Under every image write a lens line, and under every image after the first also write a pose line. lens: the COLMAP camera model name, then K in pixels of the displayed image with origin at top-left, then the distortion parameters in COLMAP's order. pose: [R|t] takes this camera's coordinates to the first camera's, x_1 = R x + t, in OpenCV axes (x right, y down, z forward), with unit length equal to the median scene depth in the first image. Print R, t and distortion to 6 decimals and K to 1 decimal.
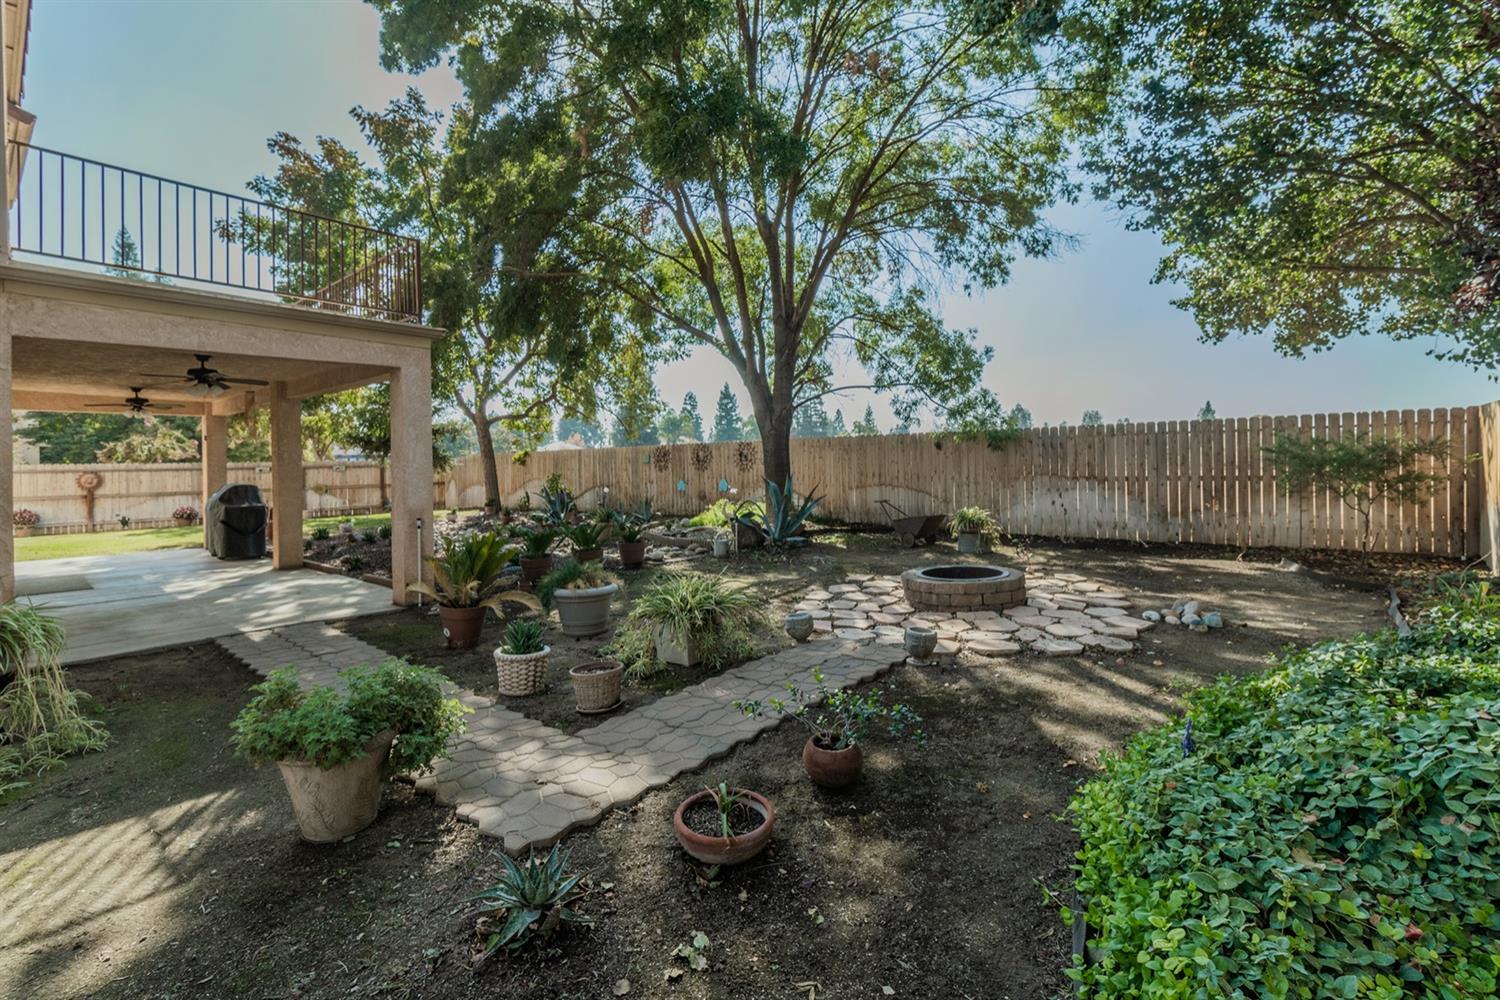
lens RADIAL K [[692.4, 0, 749.5], [0, 692.4, 465.3], [0, 0, 1]] dist [-0.001063, 0.000232]
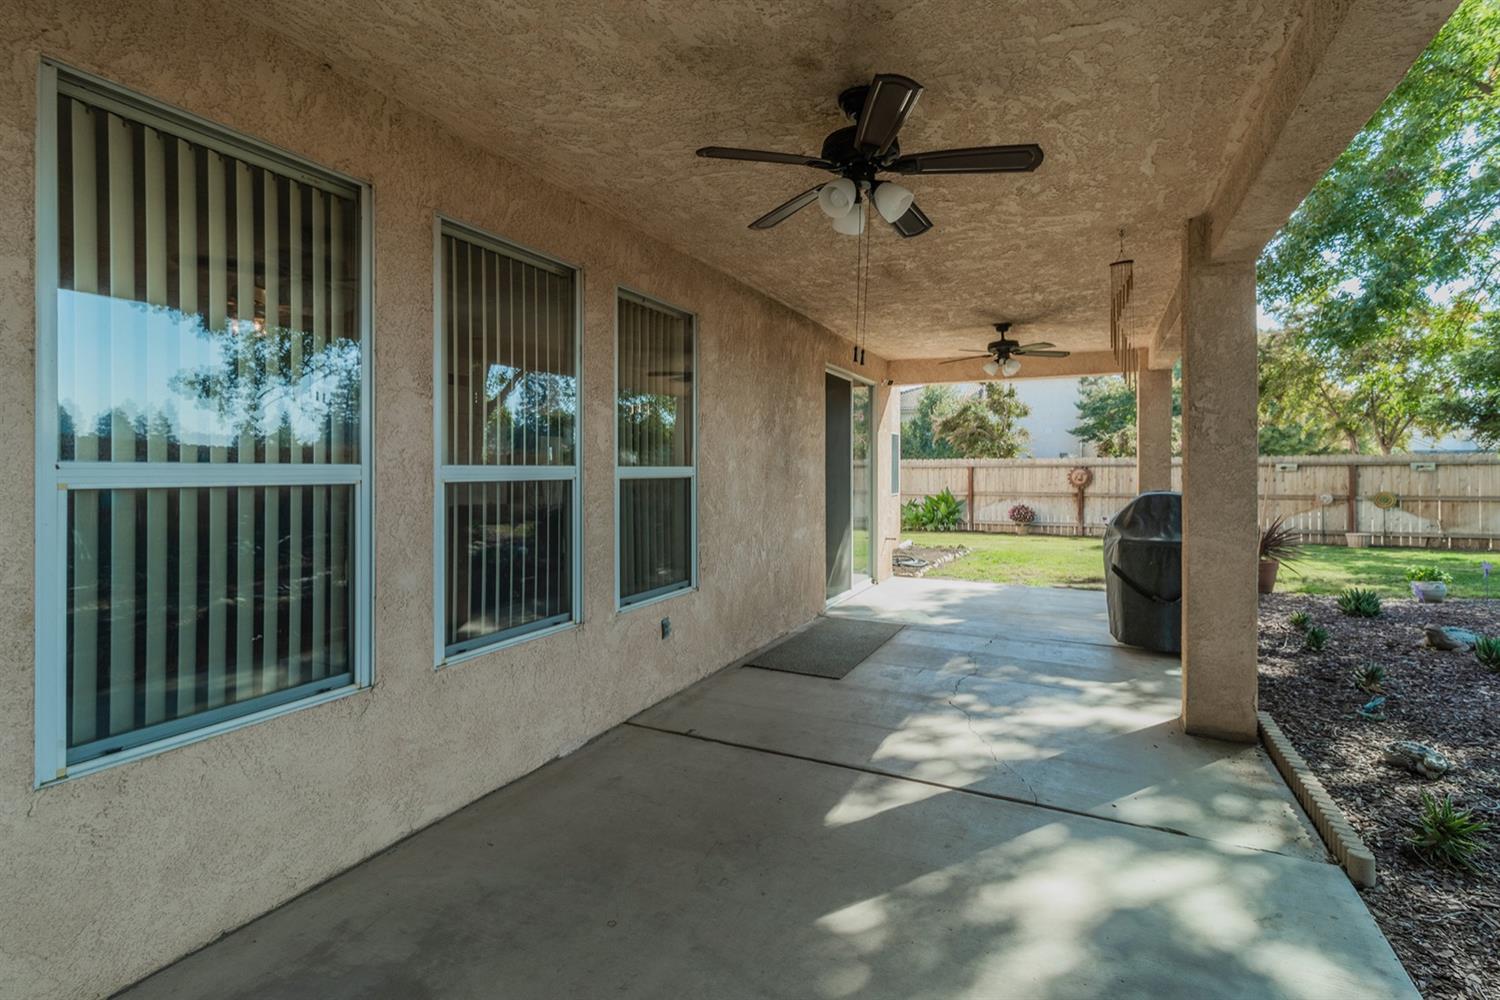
lens RADIAL K [[692.4, 0, 749.5], [0, 692.4, 465.3], [0, 0, 1]] dist [-0.001063, 0.000232]
pose [[0.252982, 0.008785, -0.967431, -0.209371], [-0.007028, 0.999949, 0.007243, 0.003934], [0.967445, 0.004967, 0.253031, 0.369243]]
